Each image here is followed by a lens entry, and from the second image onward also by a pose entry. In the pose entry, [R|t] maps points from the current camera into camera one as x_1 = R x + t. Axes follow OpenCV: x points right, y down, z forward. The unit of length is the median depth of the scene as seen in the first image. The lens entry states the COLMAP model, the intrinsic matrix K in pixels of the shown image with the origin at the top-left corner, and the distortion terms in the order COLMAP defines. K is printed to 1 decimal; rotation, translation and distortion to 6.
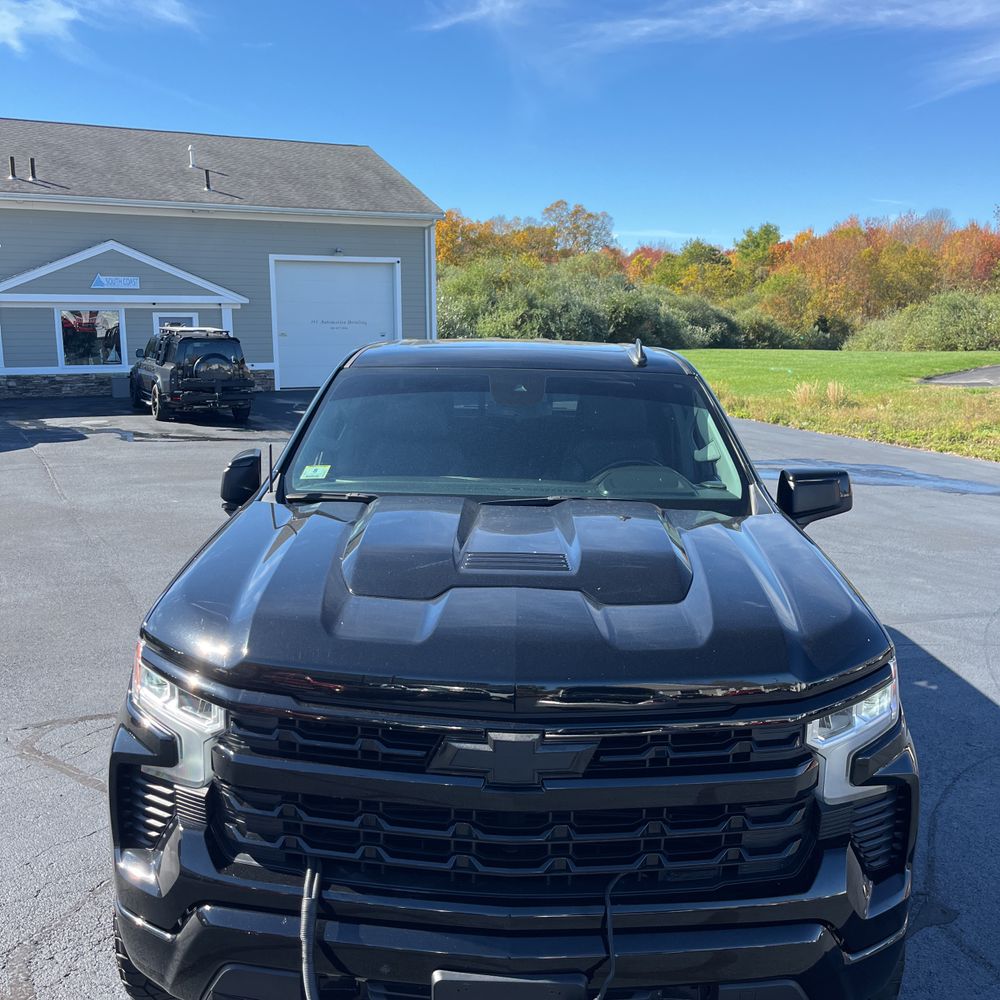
lens RADIAL K [[1005.5, 0, 495.3], [0, 1005.5, 516.7], [0, 0, 1]] dist [0.038060, -0.021458]
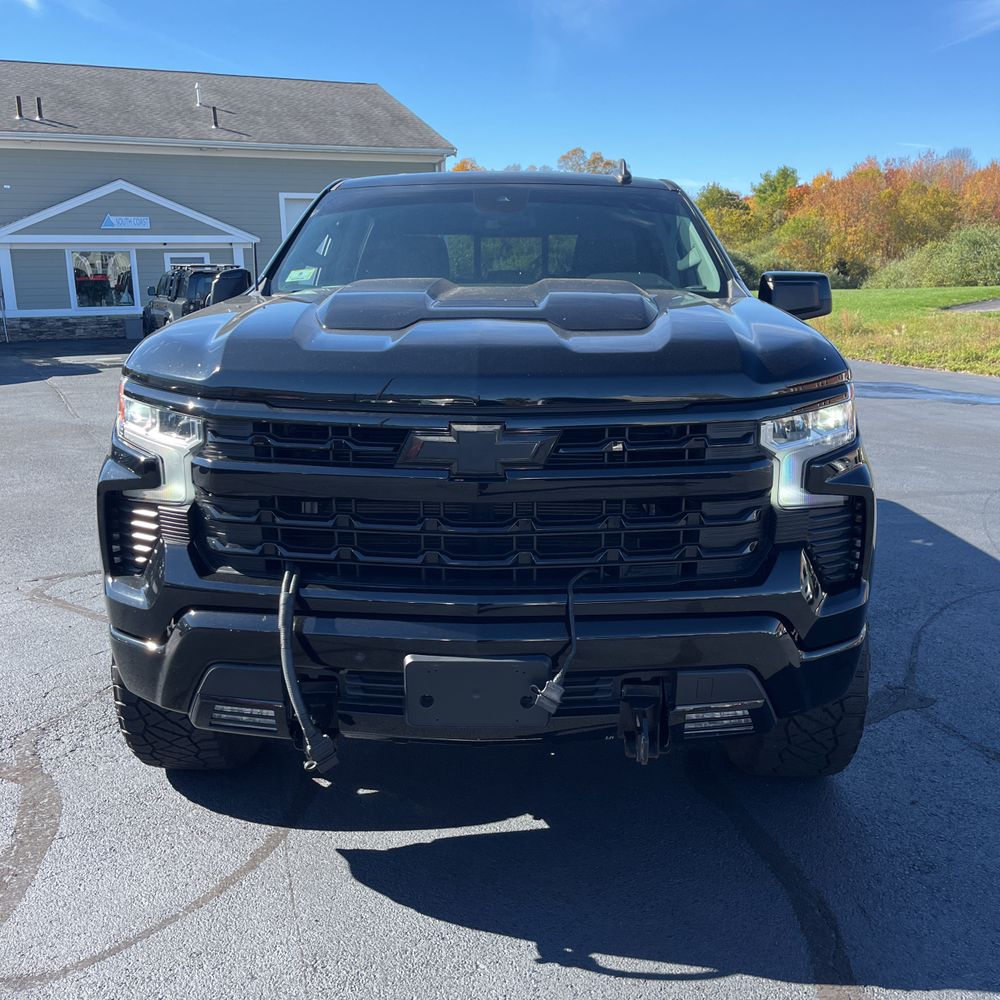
lens RADIAL K [[1006.1, 0, 506.9], [0, 1006.1, 506.1], [0, 0, 1]] dist [0.034881, -0.017817]
pose [[0.999821, -0.016694, -0.008955, 0.019218], [0.016990, 0.999273, 0.034134, 0.087099], [0.008378, -0.034280, 0.999377, -0.014795]]
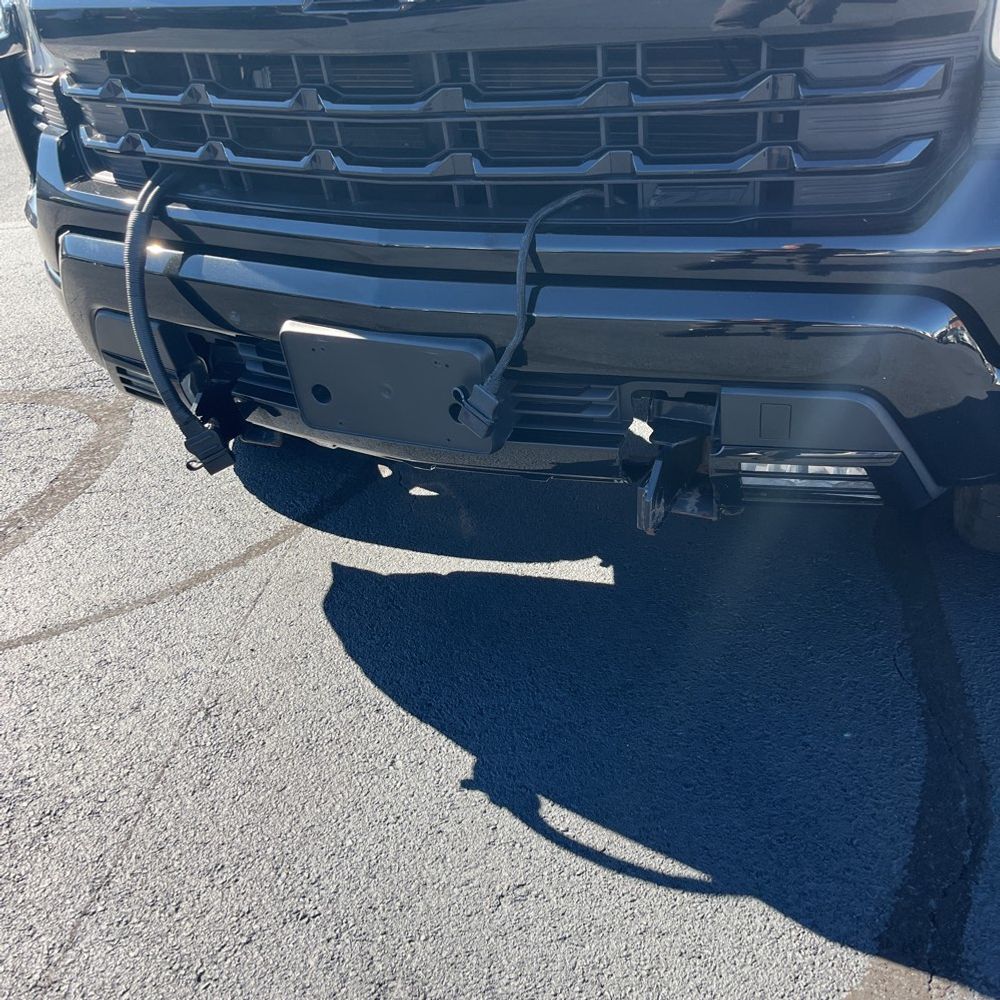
lens RADIAL K [[1010.0, 0, 487.4], [0, 1010.0, 481.7], [0, 0, 1]] dist [0.024479, 0.004425]
pose [[0.907307, 0.128126, -0.400473, 0.116320], [0.014860, 0.942075, 0.335072, 0.110170], [0.420207, -0.309964, 0.852847, 0.152926]]
